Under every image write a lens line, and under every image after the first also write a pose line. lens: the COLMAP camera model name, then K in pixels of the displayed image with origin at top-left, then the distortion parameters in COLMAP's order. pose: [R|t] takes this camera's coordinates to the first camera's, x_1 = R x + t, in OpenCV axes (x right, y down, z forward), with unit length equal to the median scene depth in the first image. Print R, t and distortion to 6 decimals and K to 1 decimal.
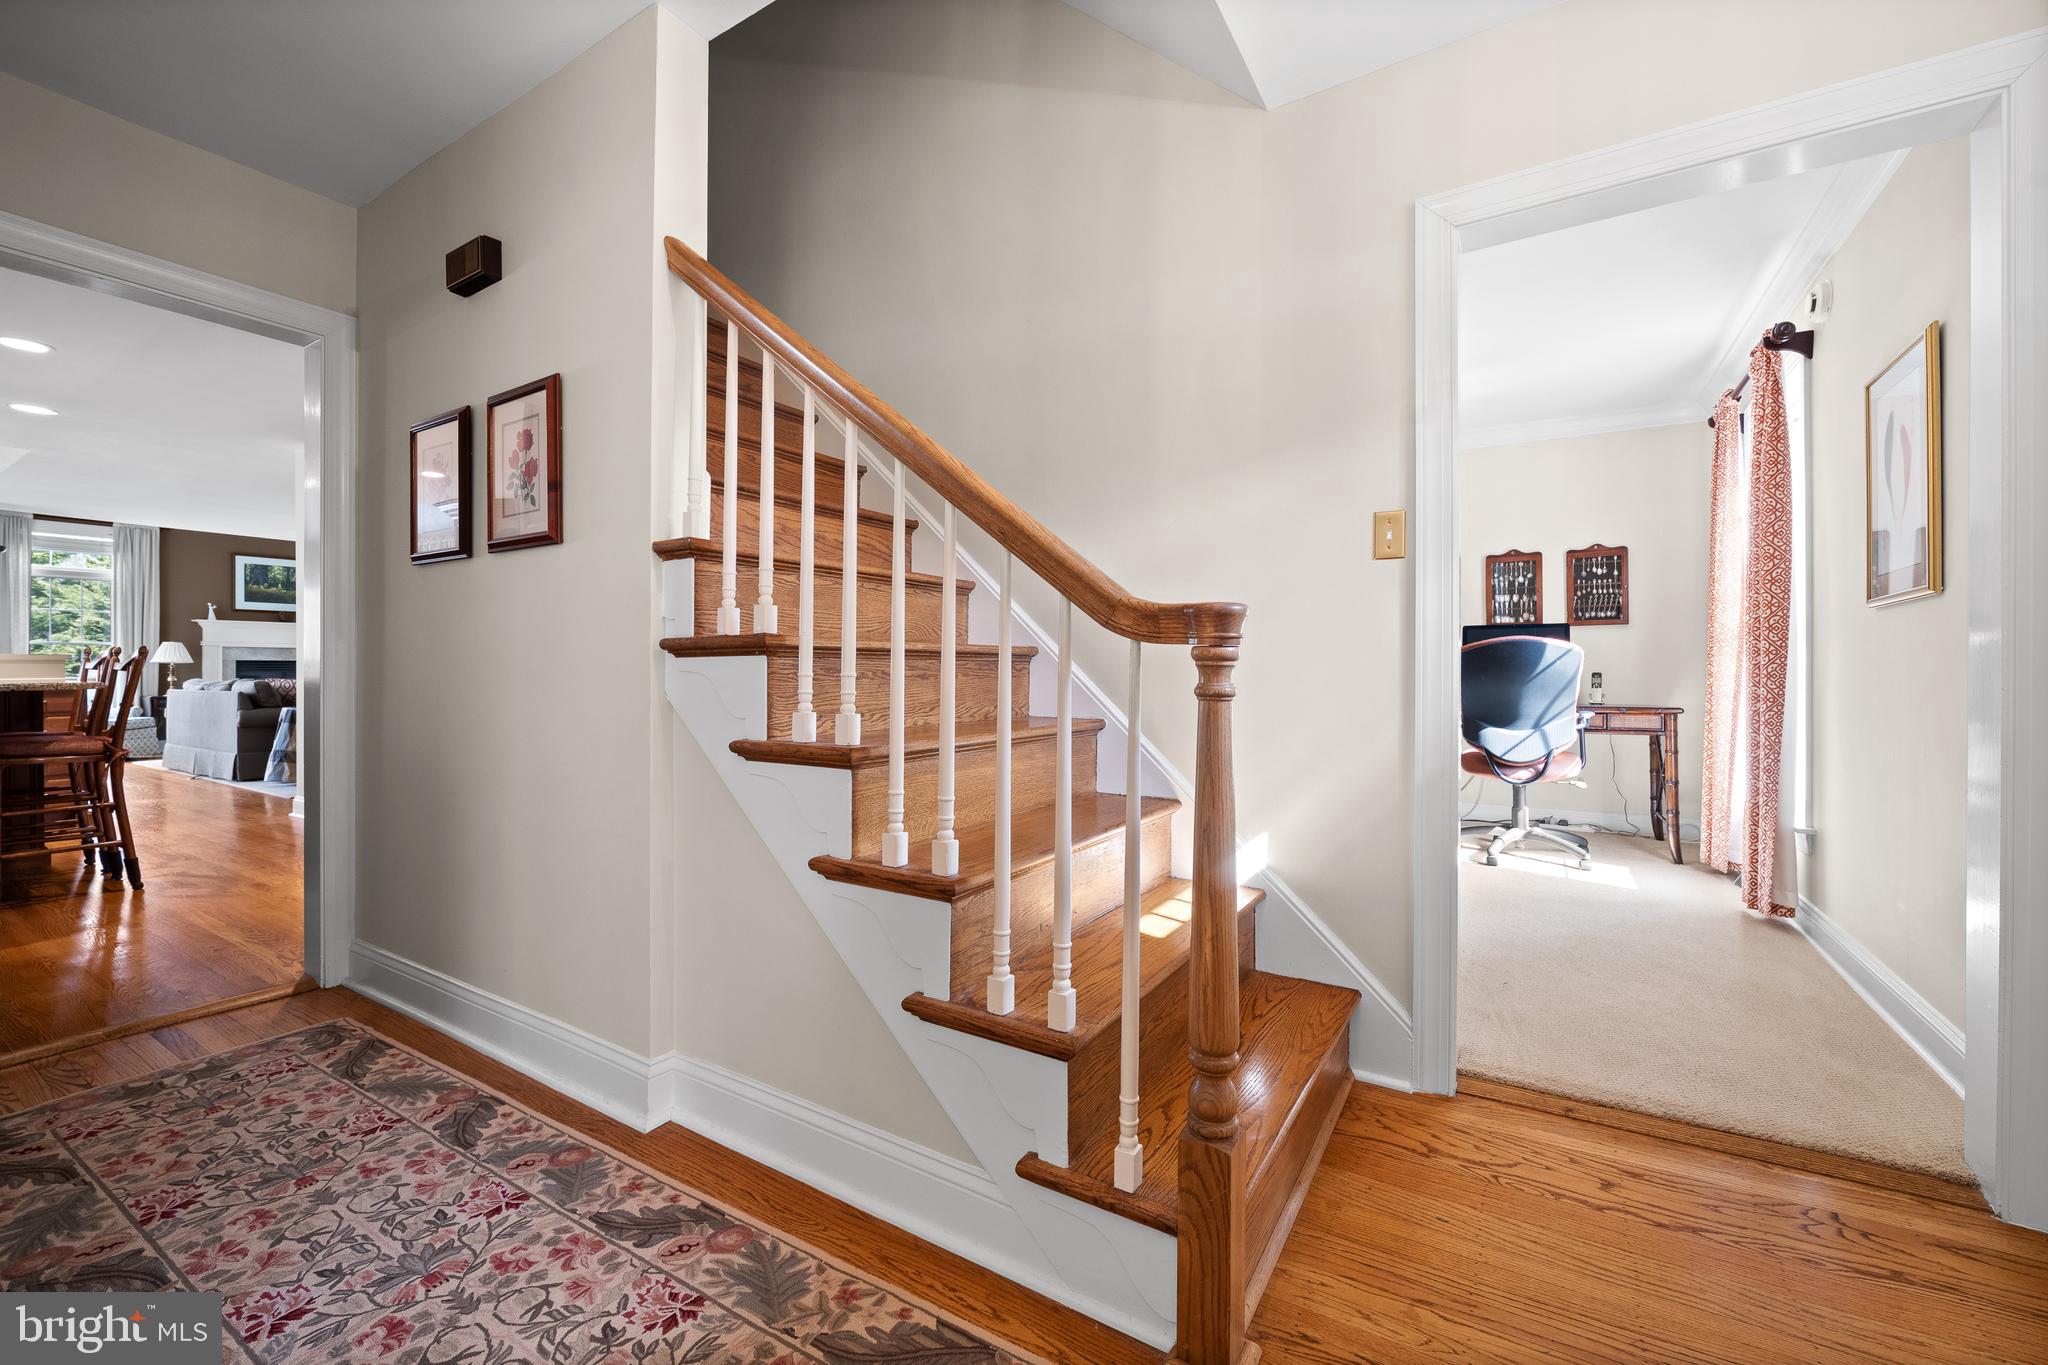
lens RADIAL K [[825.8, 0, 1032.5], [0, 825.8, 675.7], [0, 0, 1]] dist [-0.006810, 0.000321]
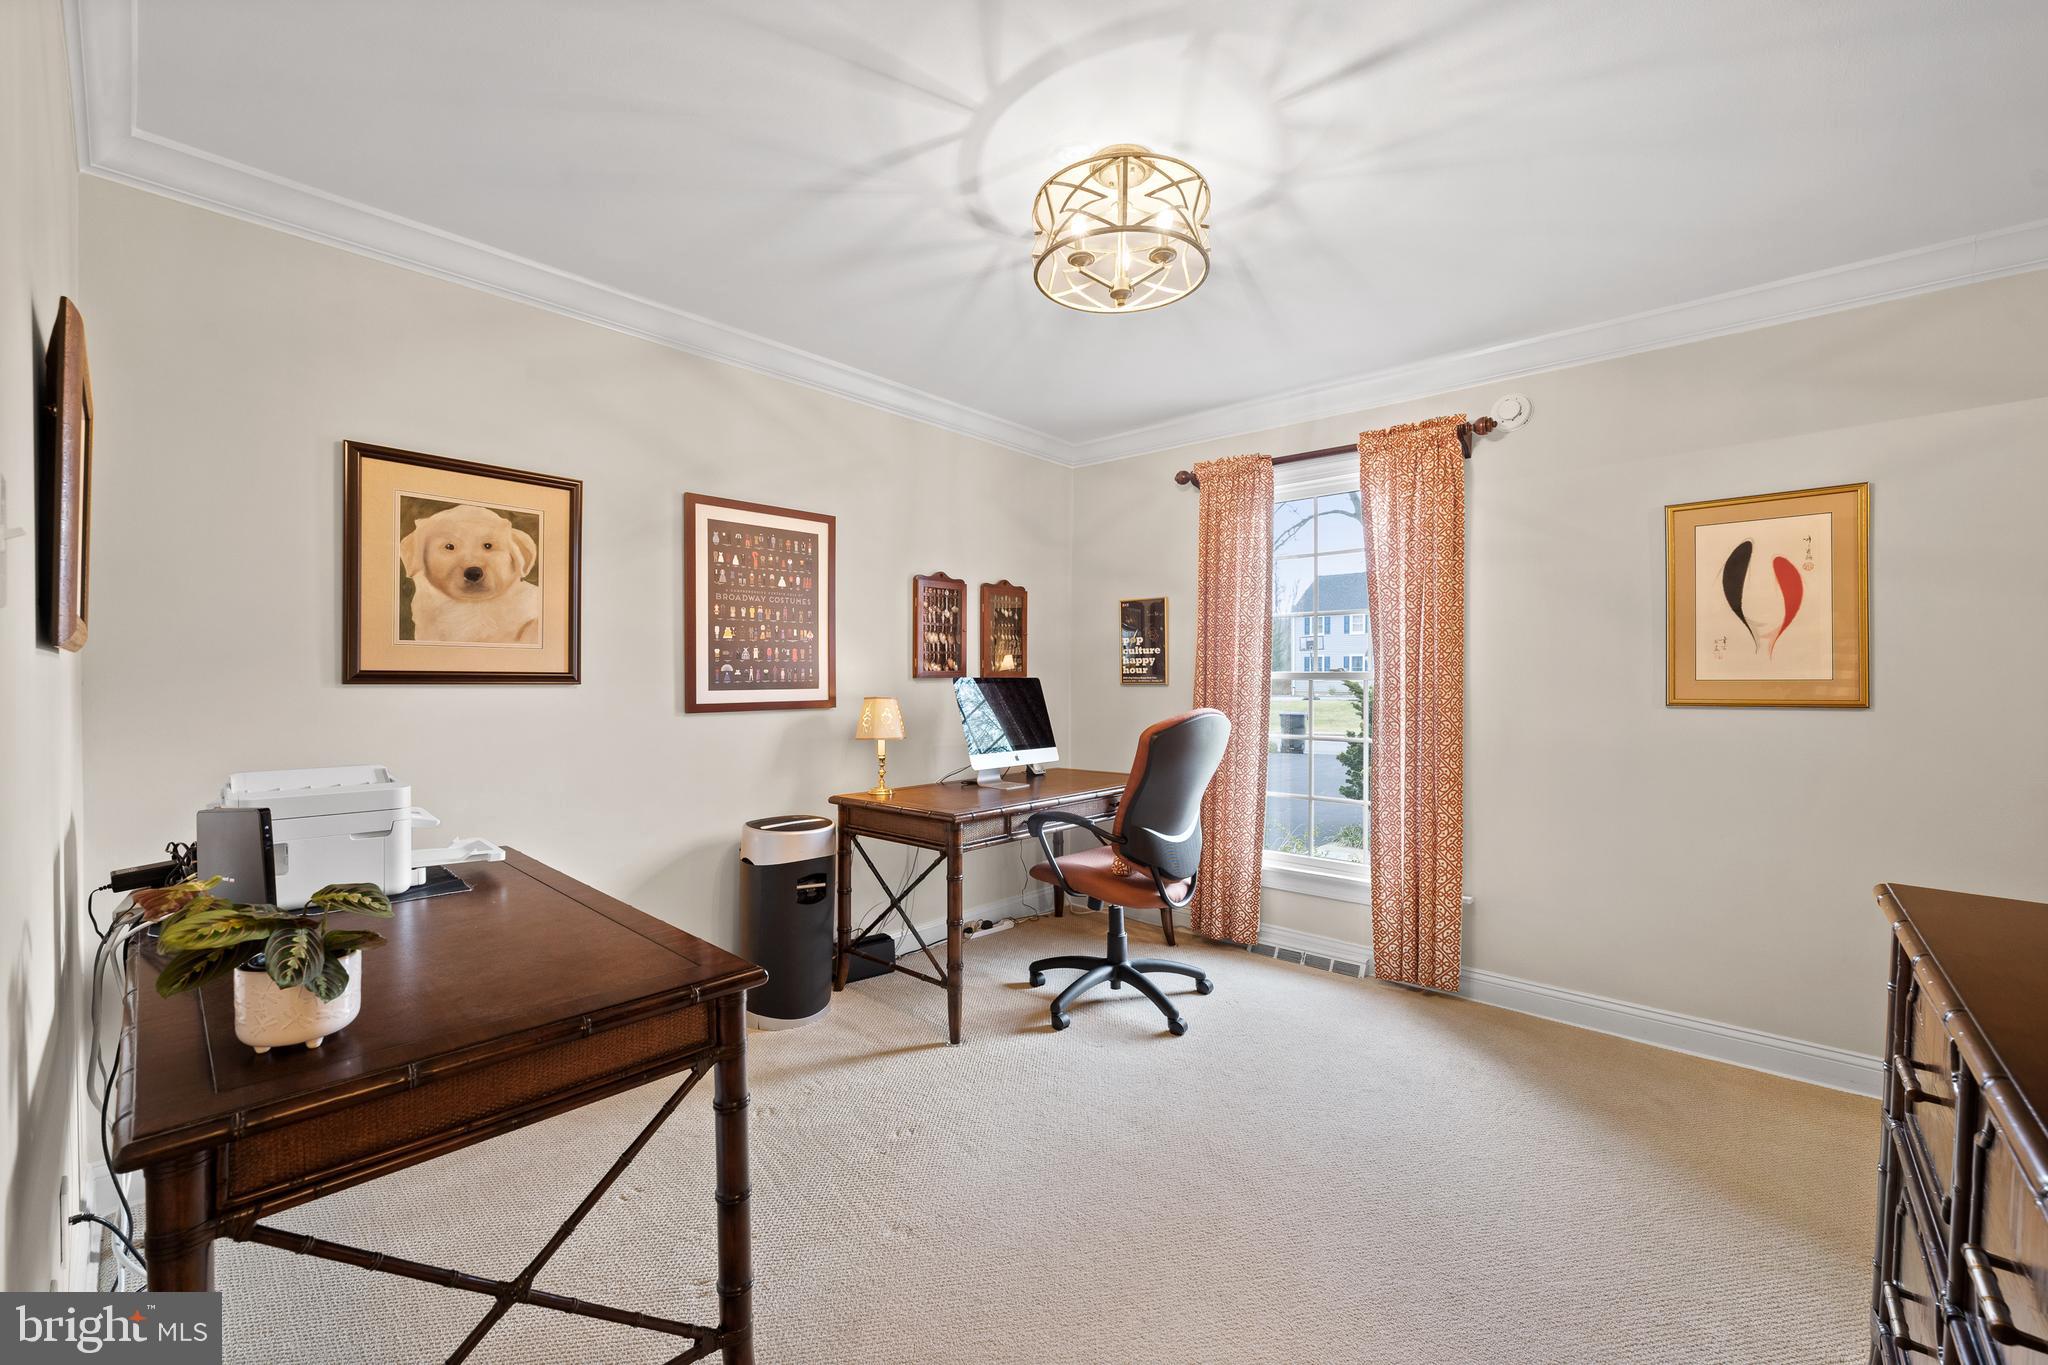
lens RADIAL K [[825.8, 0, 1032.5], [0, 825.8, 675.7], [0, 0, 1]] dist [-0.006810, 0.000321]
pose [[0.169370, 0.002026, 0.985550, -0.132389], [0.001473, 0.999996, -0.002309, -0.060223], [-0.985551, 0.001843, 0.169367, 0.817482]]
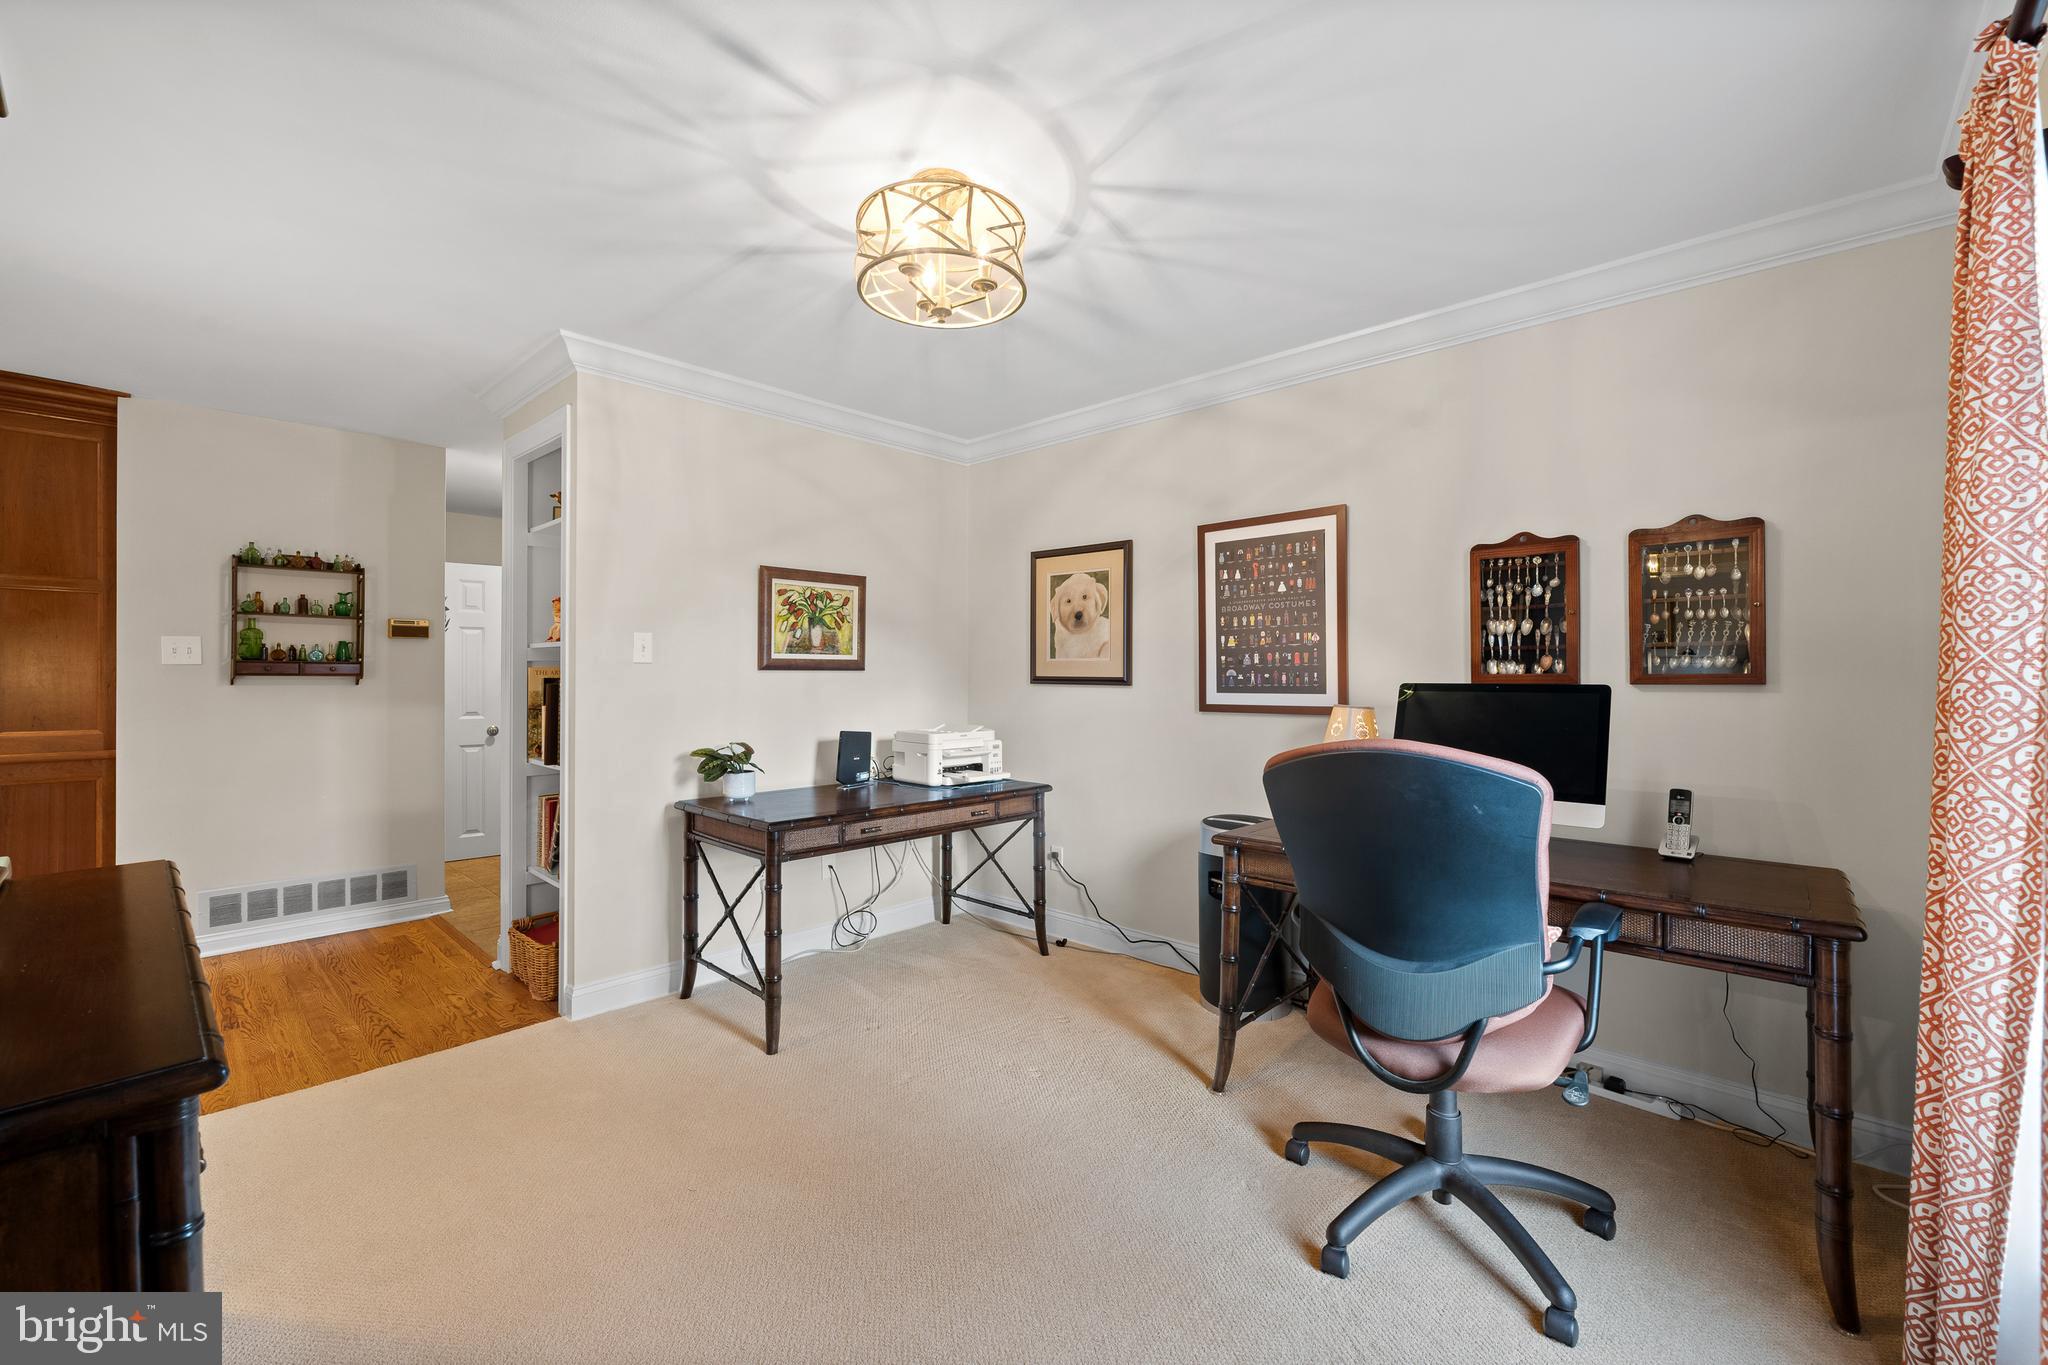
lens RADIAL K [[839.8, 0, 1015.6], [0, 839.8, 679.1], [0, 0, 1]] dist [-0.003152, -0.000132]
pose [[0.980223, 0.006910, -0.197775, 0.388172], [-0.007849, 0.999961, -0.003965, -0.058482], [0.197740, 0.005439, 0.980239, 0.436256]]
